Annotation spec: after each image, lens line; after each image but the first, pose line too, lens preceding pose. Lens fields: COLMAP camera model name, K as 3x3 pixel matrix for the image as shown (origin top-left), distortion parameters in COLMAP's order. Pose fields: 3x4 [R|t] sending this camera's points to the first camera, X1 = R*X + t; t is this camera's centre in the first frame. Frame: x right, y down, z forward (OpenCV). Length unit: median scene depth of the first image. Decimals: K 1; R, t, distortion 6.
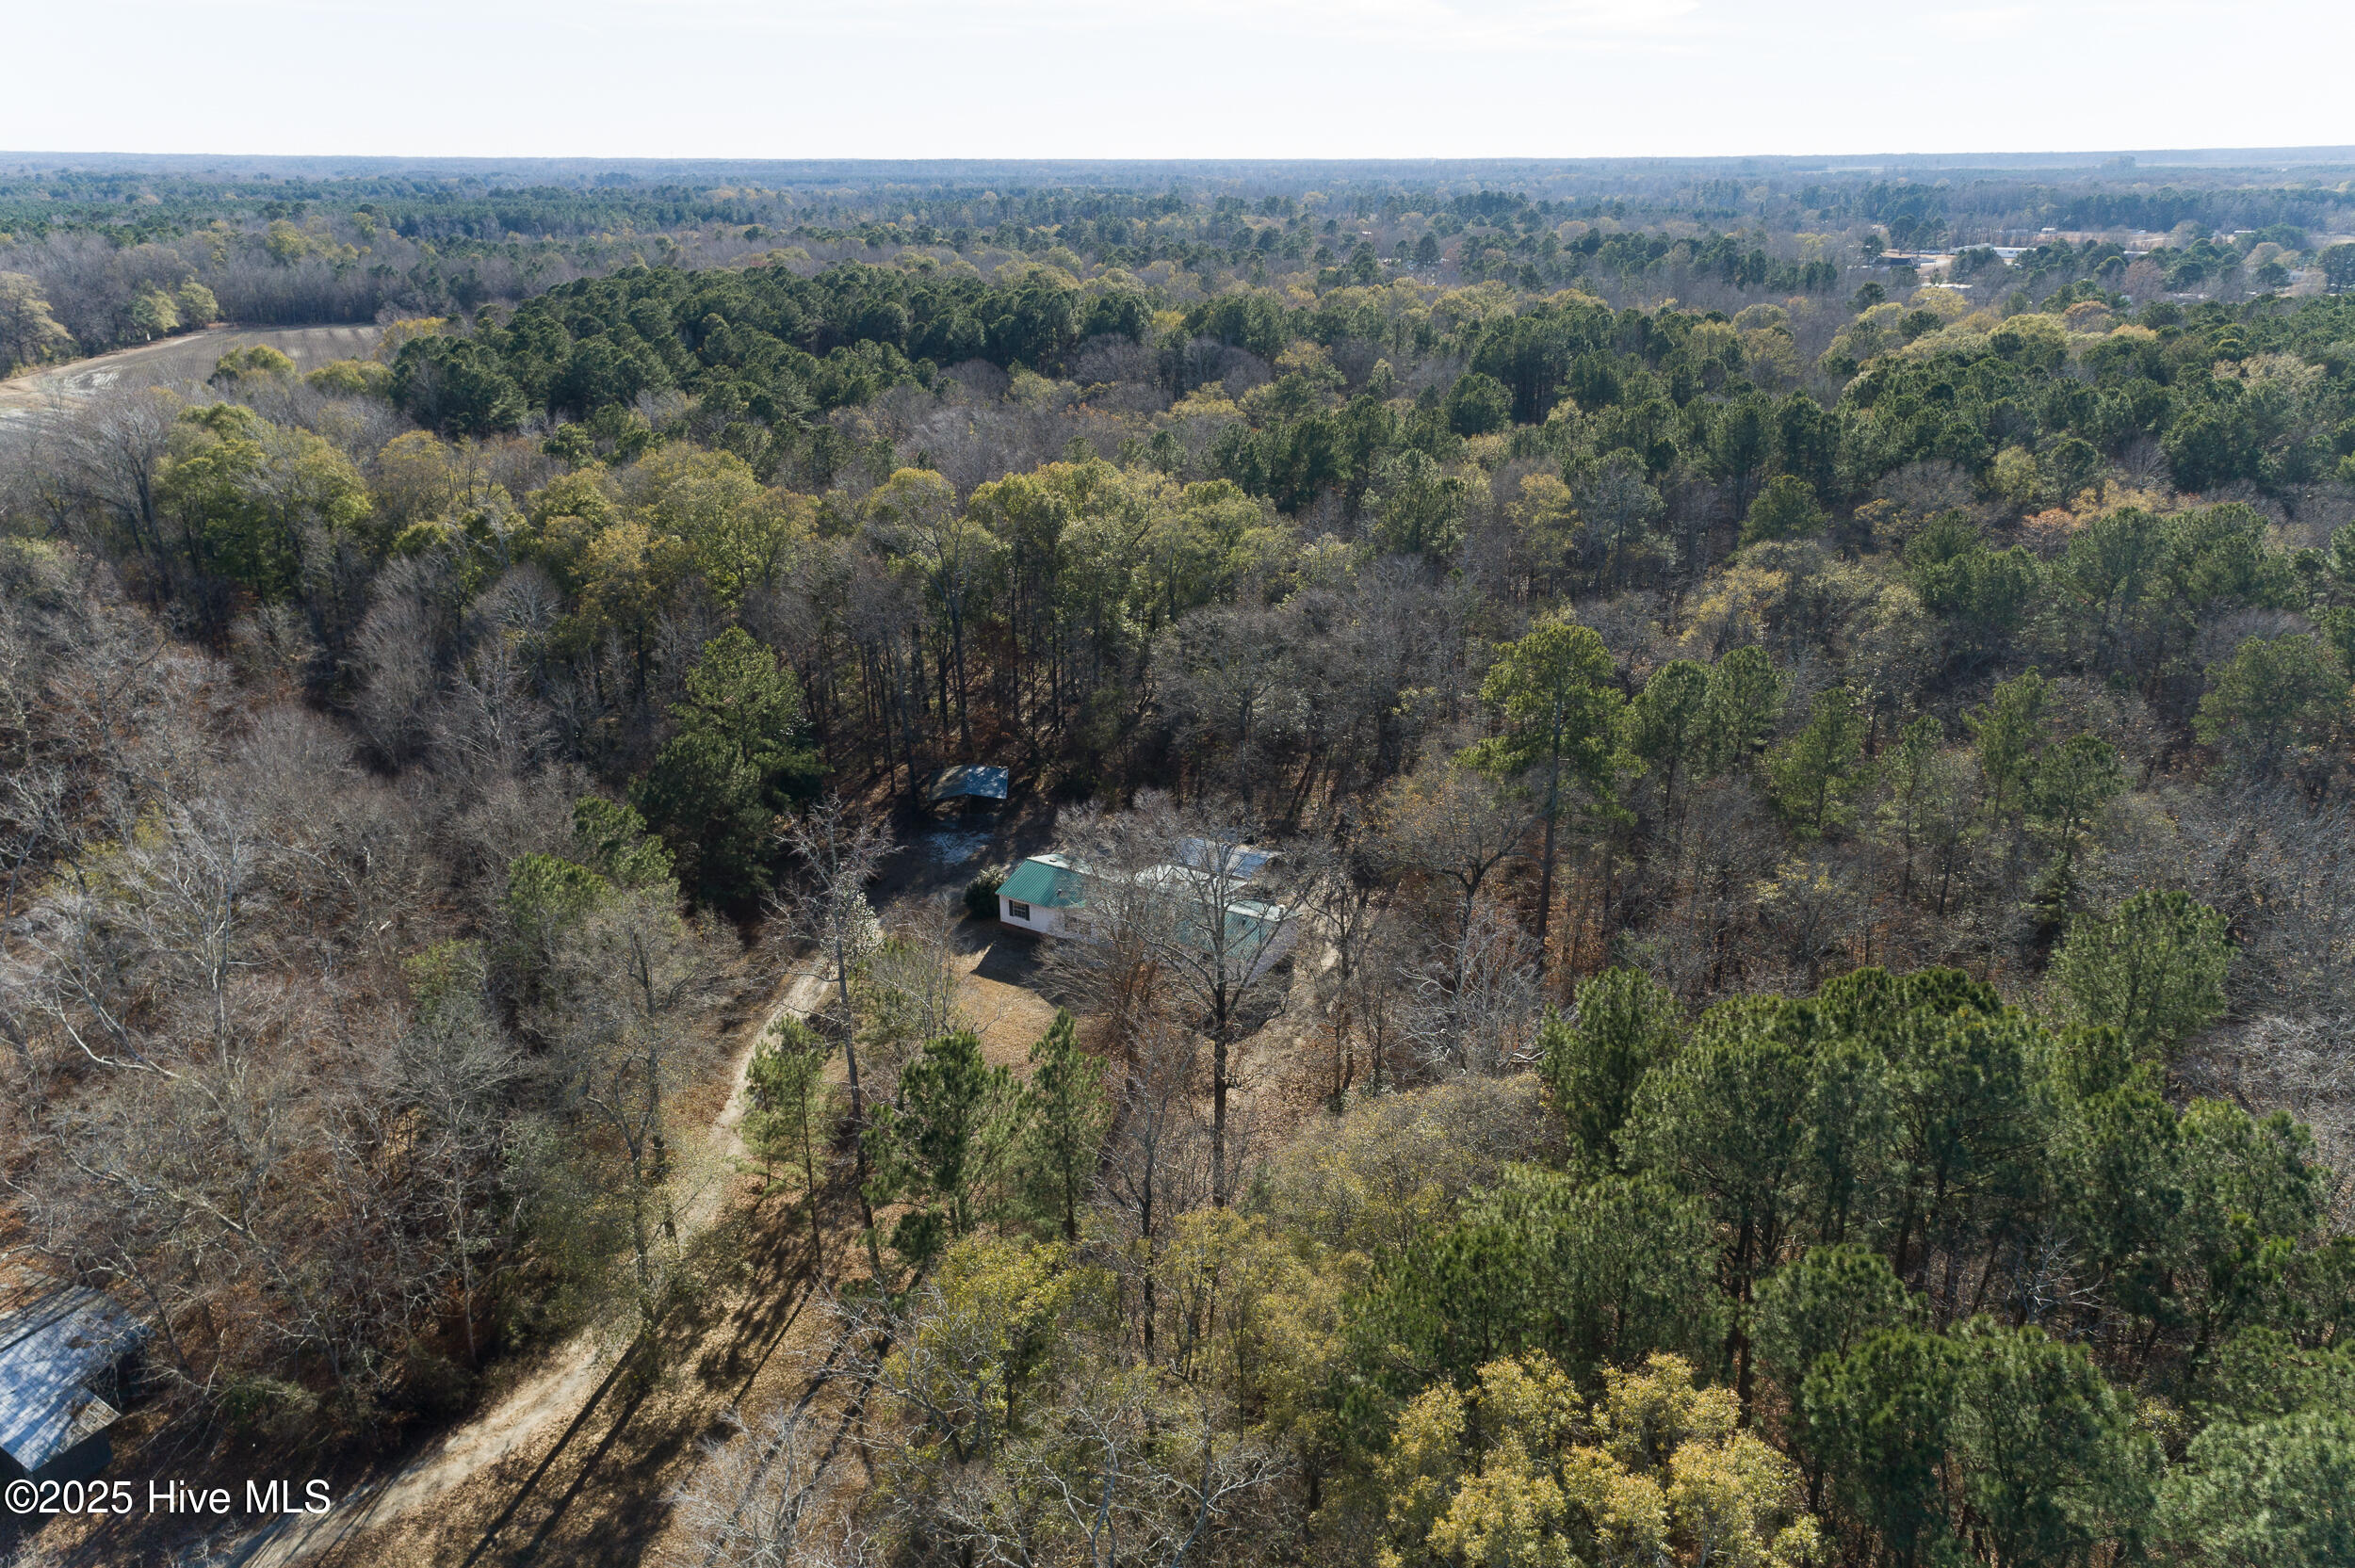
lens RADIAL K [[1585.1, 0, 1177.5], [0, 1585.1, 784.0], [0, 0, 1]] dist [0.028194, 0.003715]
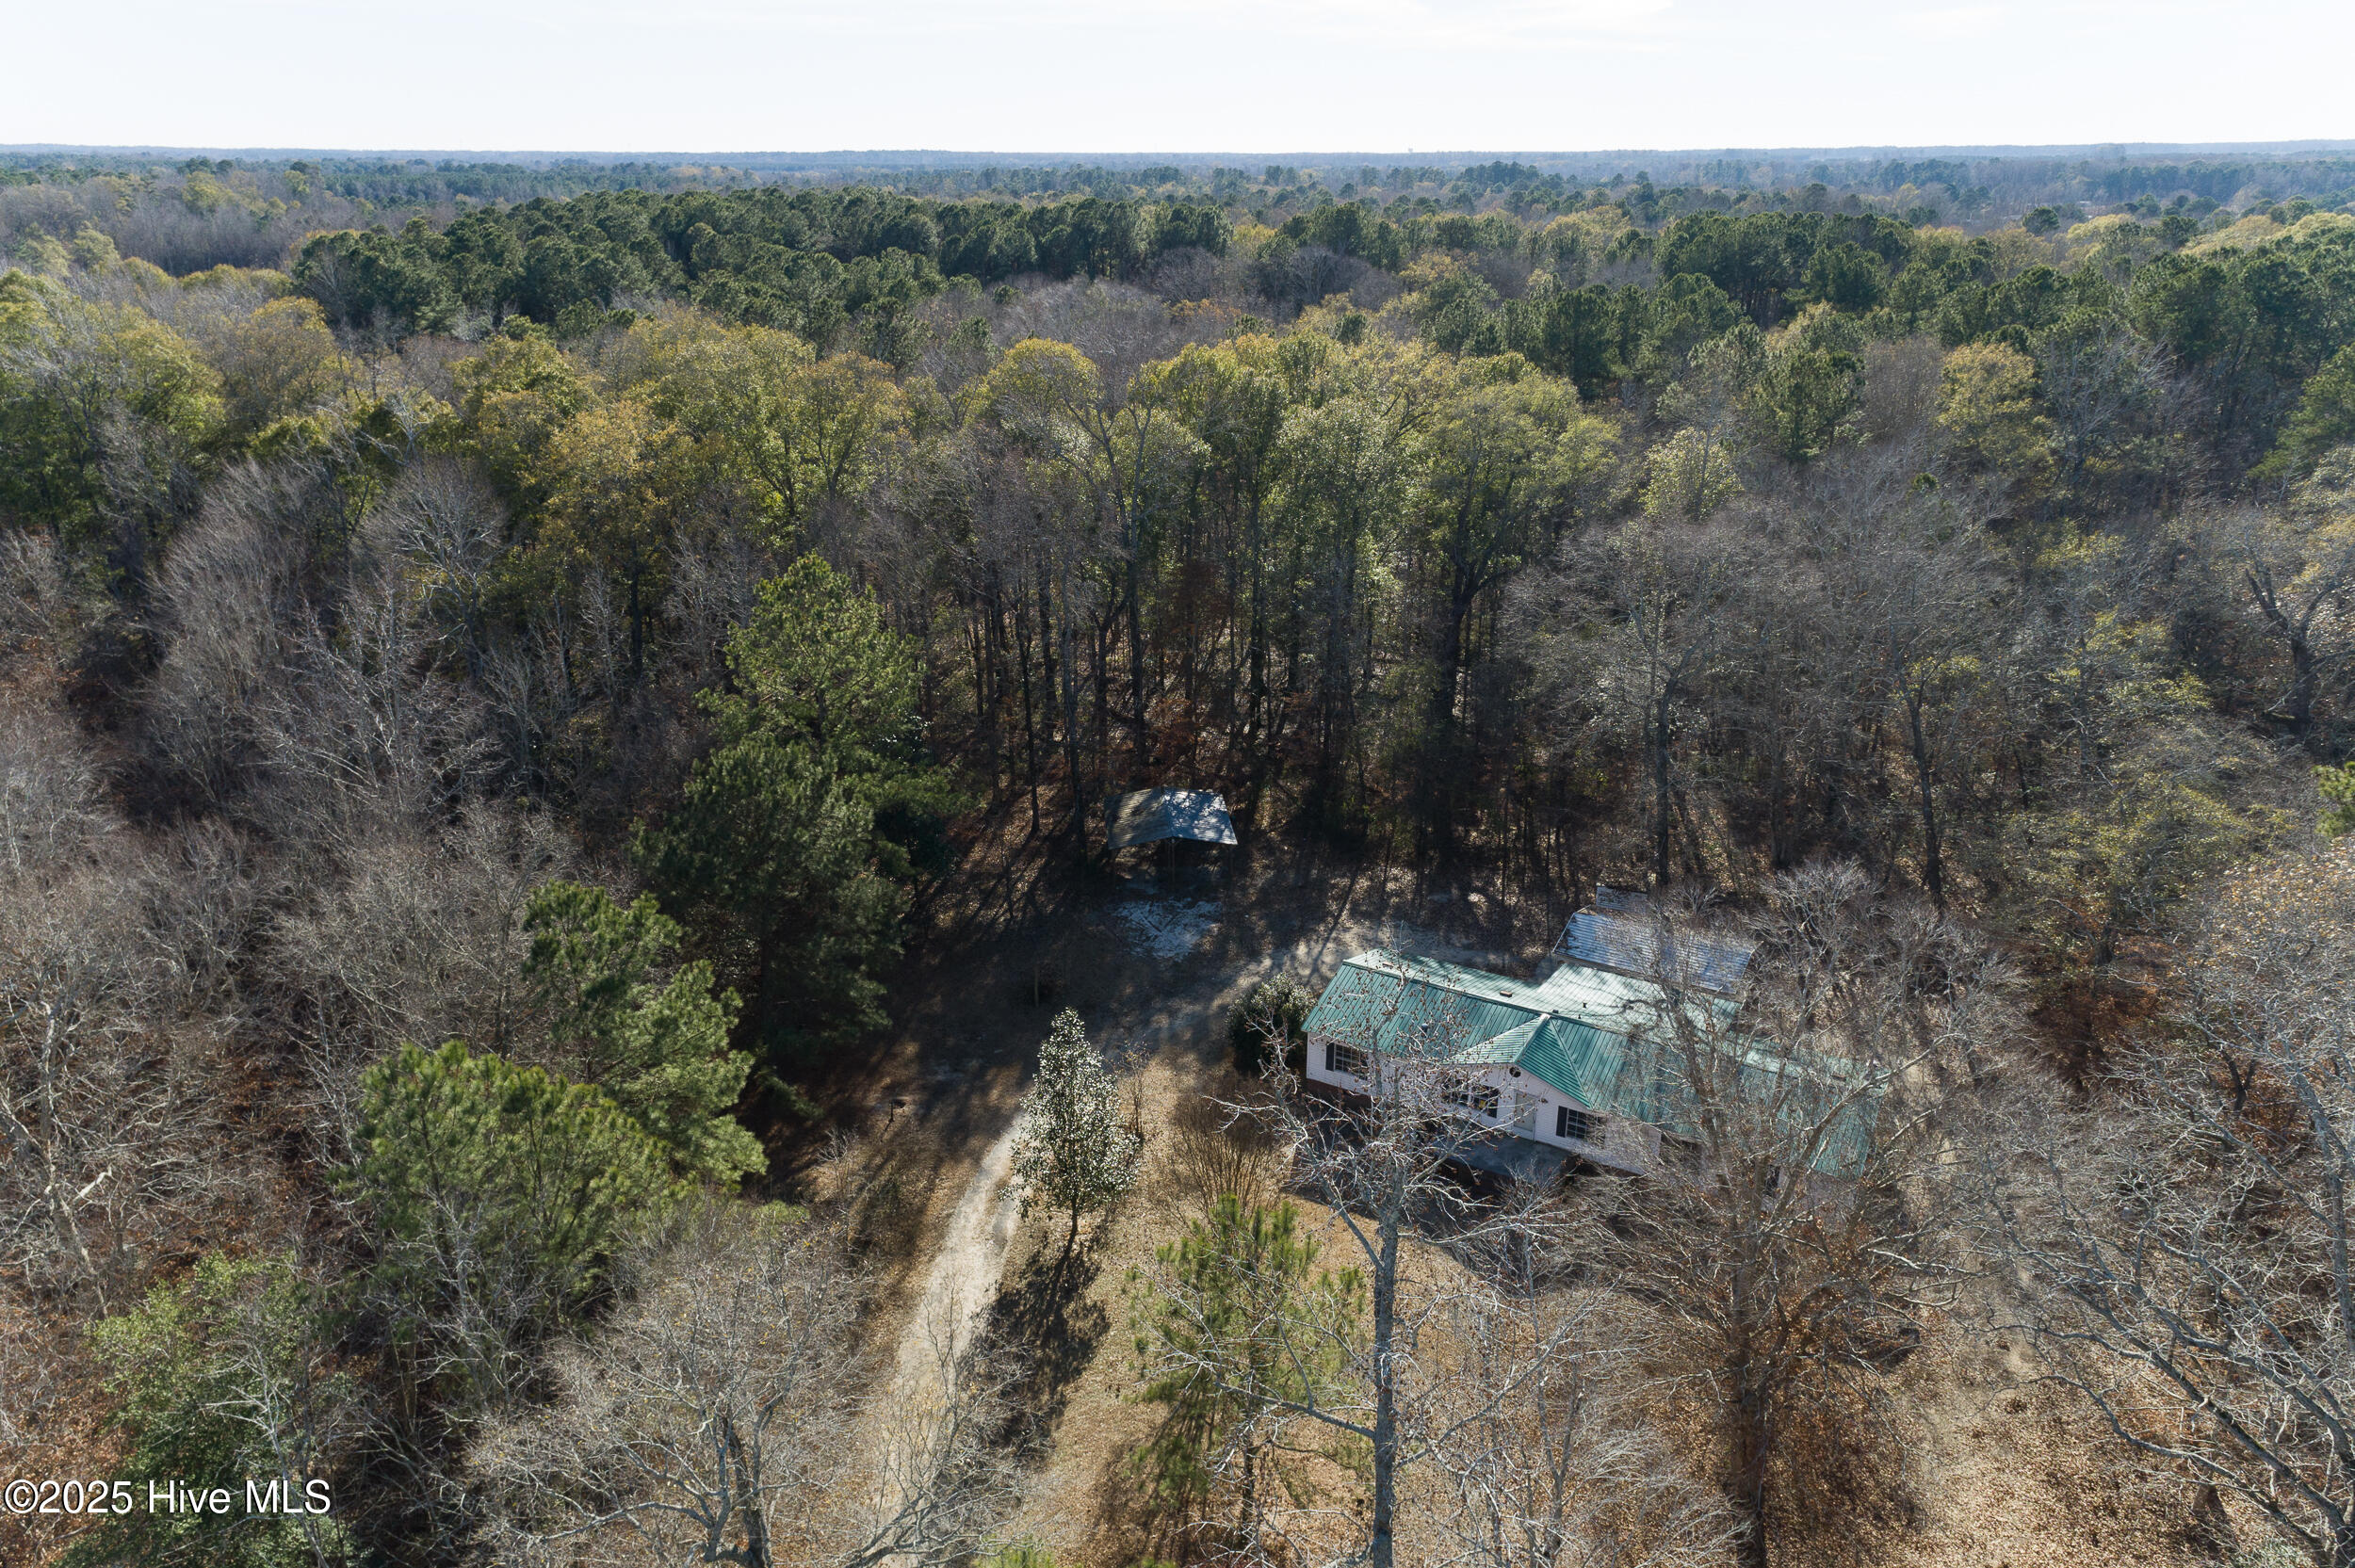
lens RADIAL K [[1599.3, 0, 1178.0], [0, 1599.3, 763.2], [0, 0, 1]] dist [0.031012, 0.000207]
pose [[0.999760, -0.007212, 0.020694, -0.138413], [0.007506, 0.999872, -0.014147, -0.012924], [-0.020590, 0.014299, 0.999686, 0.367183]]
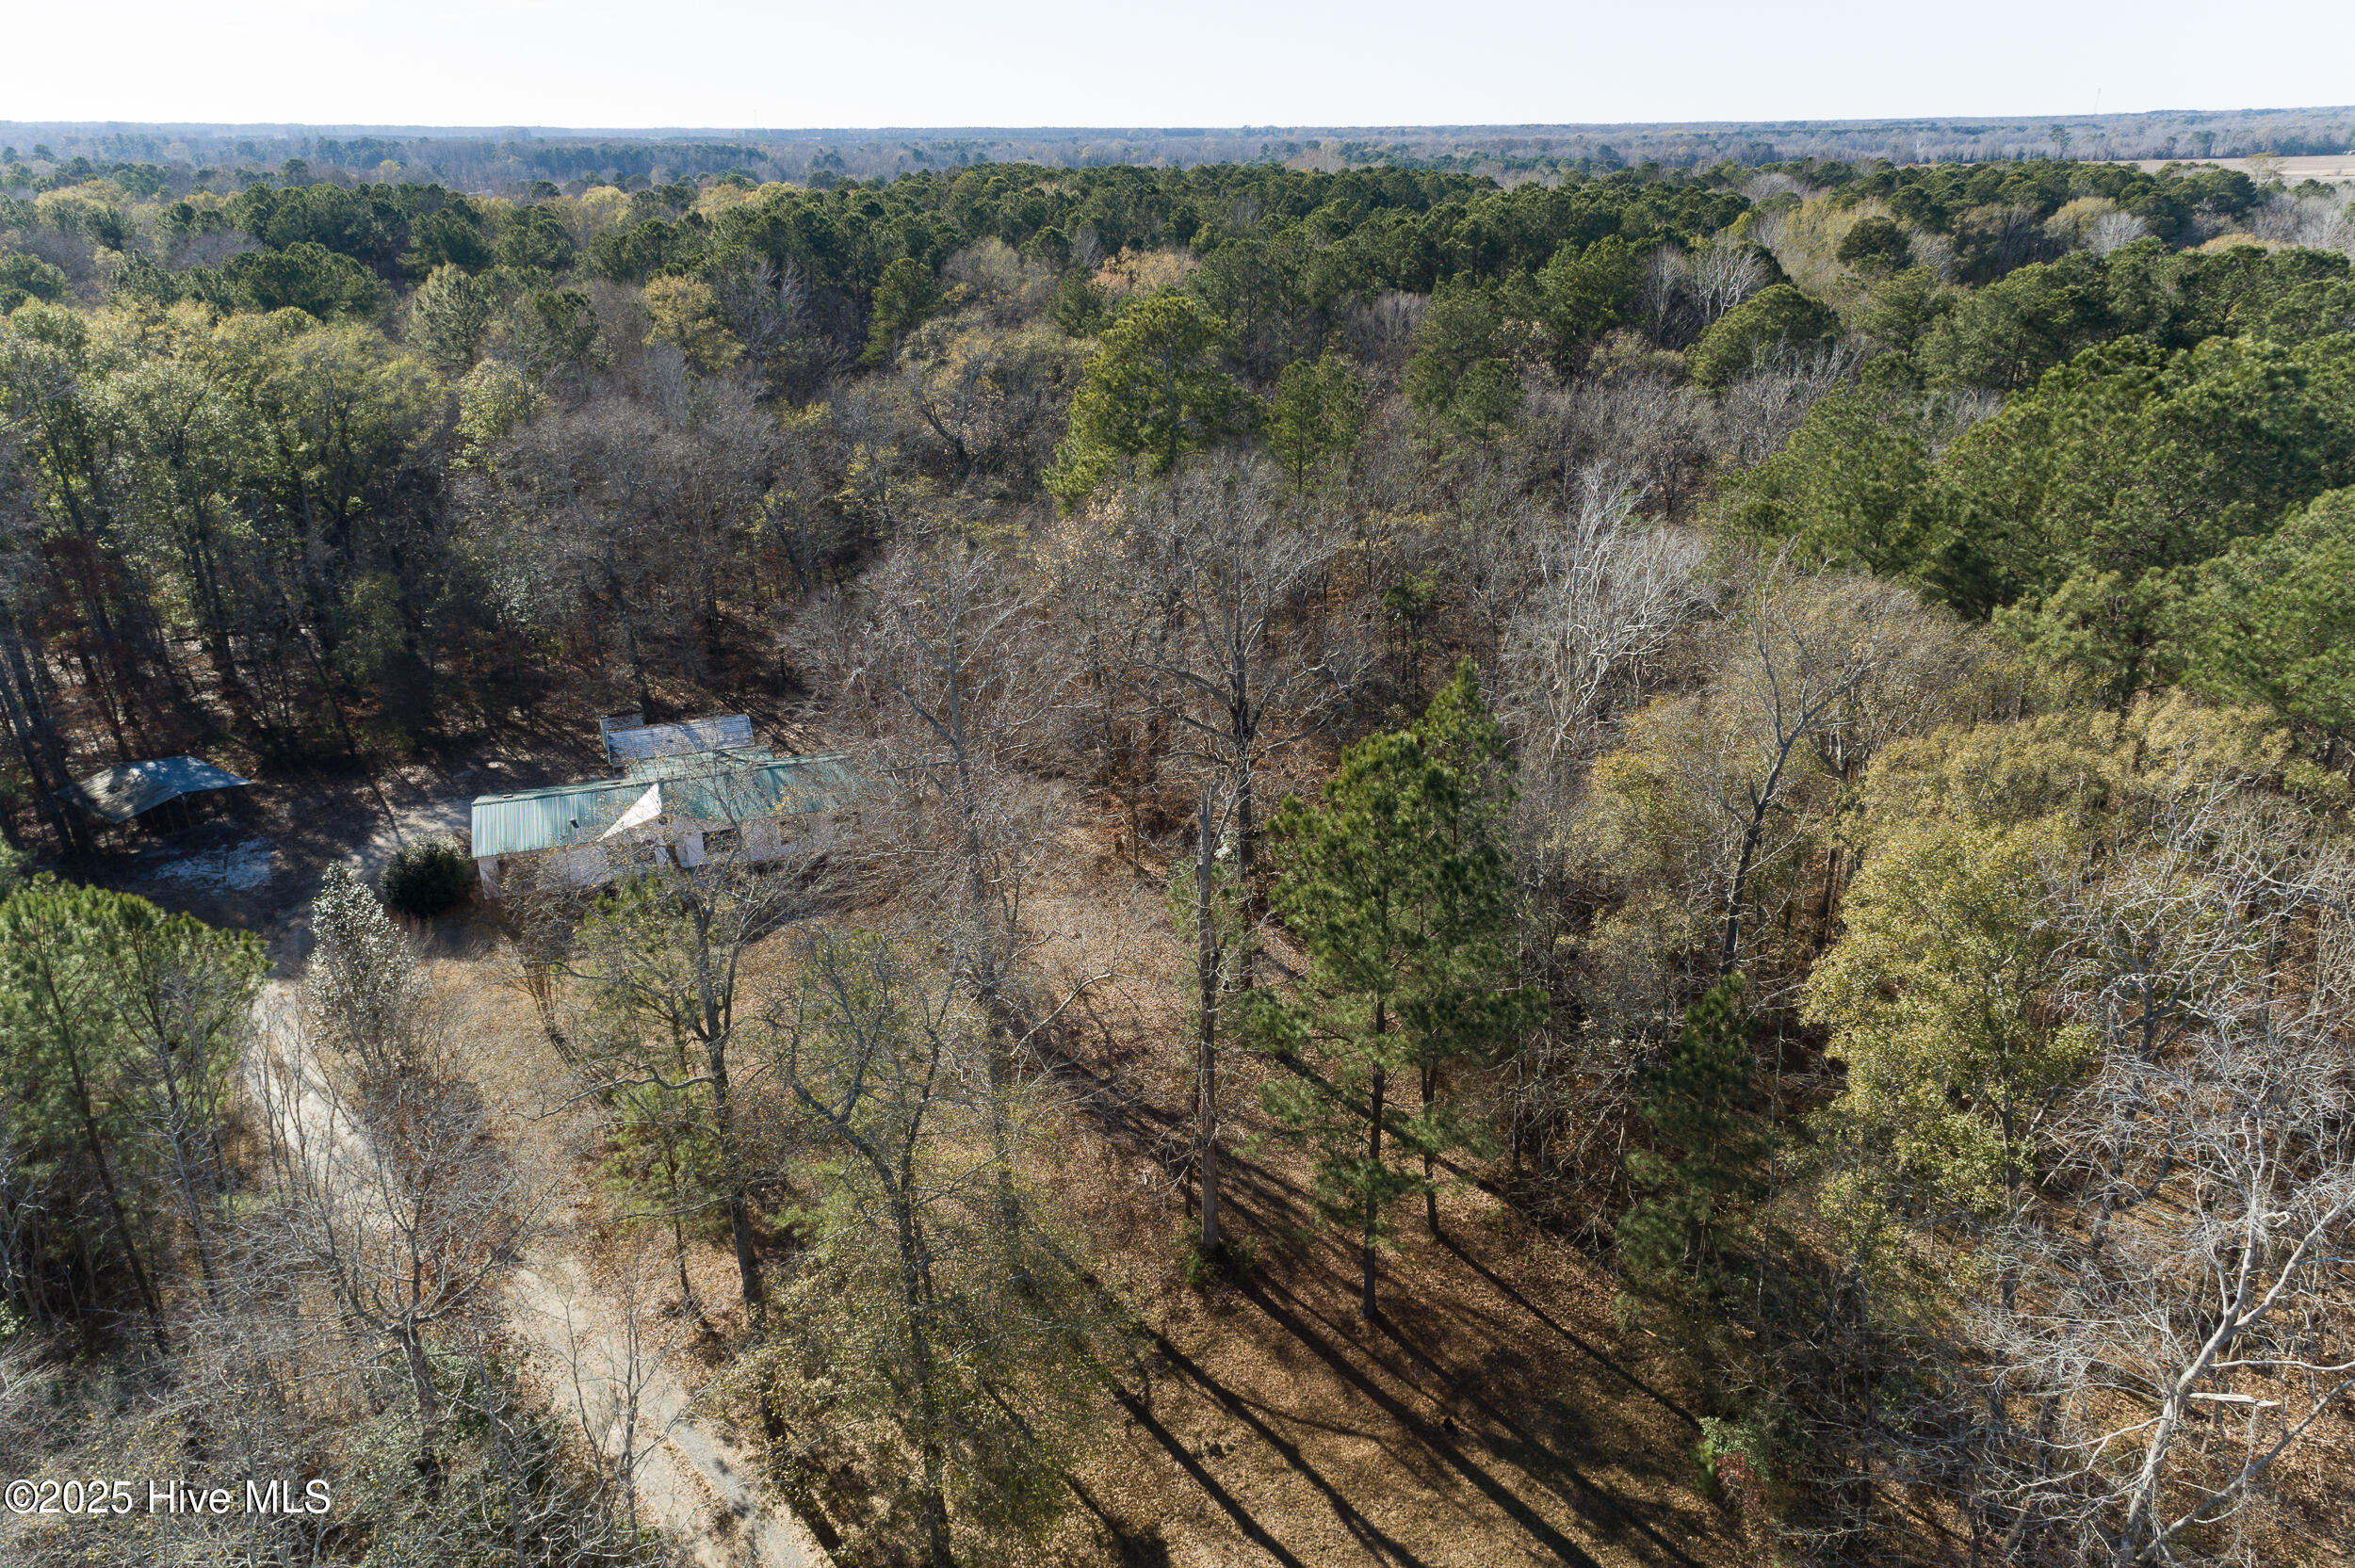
lens RADIAL K [[1593.4, 0, 1177.5], [0, 1593.4, 784.0], [0, 0, 1]] dist [0.006803, 0.000655]
pose [[0.624706, -0.289516, 0.725206, -0.329252], [0.281413, 0.949791, 0.136761, 0.025351], [-0.728388, 0.118647, 0.674814, 0.285125]]
